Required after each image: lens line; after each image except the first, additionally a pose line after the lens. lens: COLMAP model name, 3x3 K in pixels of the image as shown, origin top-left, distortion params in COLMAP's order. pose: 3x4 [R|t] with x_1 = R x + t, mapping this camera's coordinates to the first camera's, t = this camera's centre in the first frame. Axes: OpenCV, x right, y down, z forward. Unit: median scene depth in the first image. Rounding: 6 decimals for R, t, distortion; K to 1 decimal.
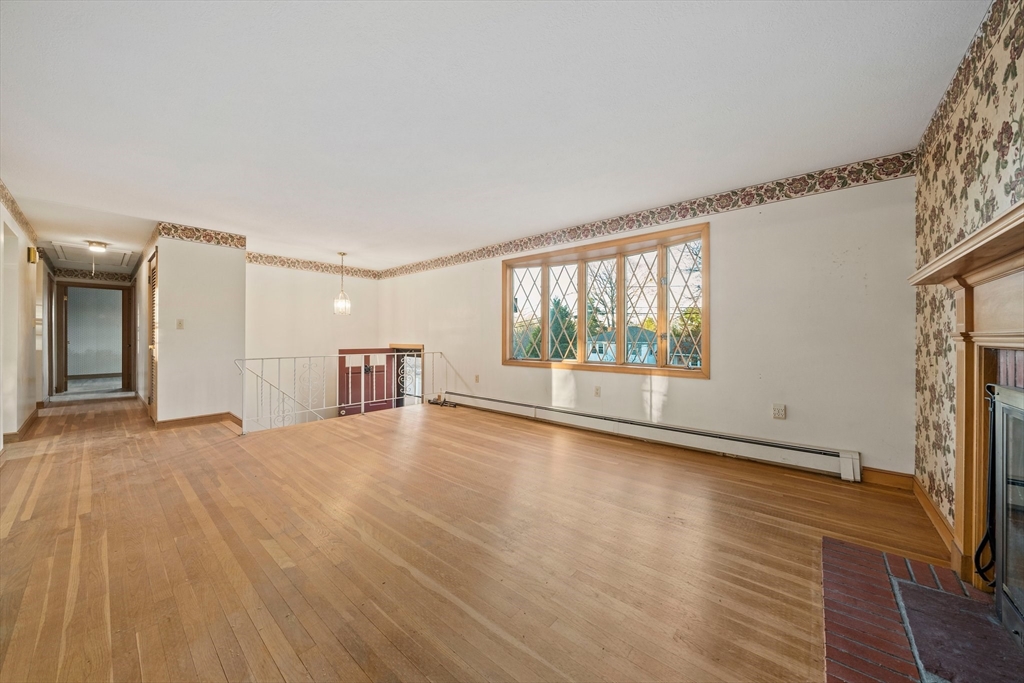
lens RADIAL K [[348.3, 0, 510.1], [0, 348.3, 336.8], [0, 0, 1]] dist [-0.007250, 0.000485]
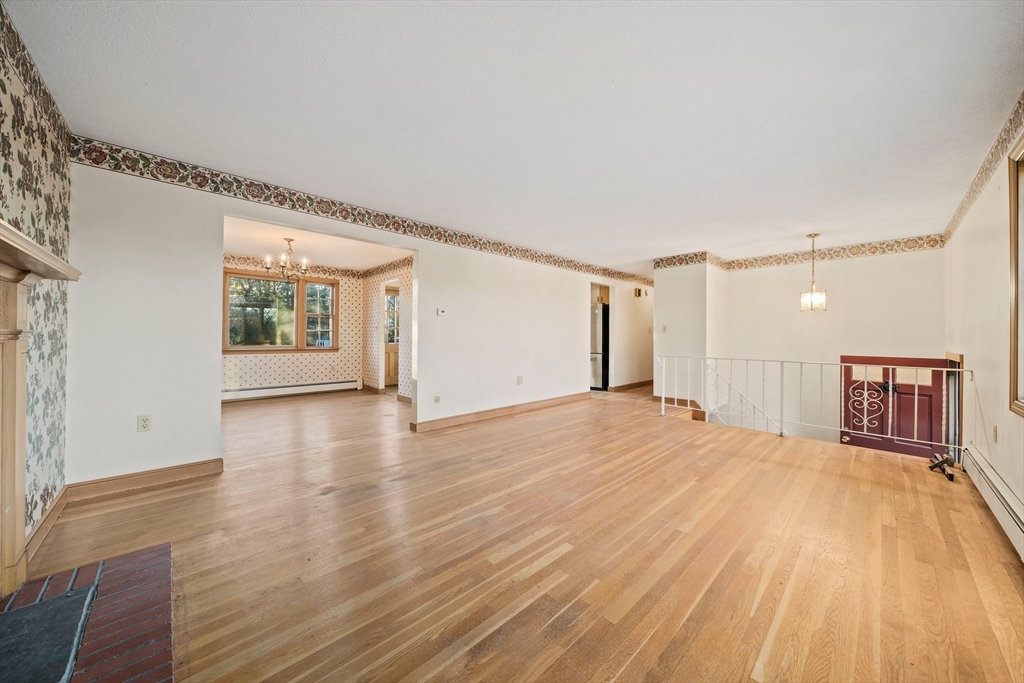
lens RADIAL K [[348.3, 0, 526.1], [0, 348.3, 336.9], [0, 0, 1]] dist [-0.007250, 0.000485]
pose [[-0.098623, -0.004403, -0.995115, 0.369519], [-0.003611, 0.999985, -0.004066, -0.000278], [0.995118, 0.003193, -0.098637, 0.431254]]
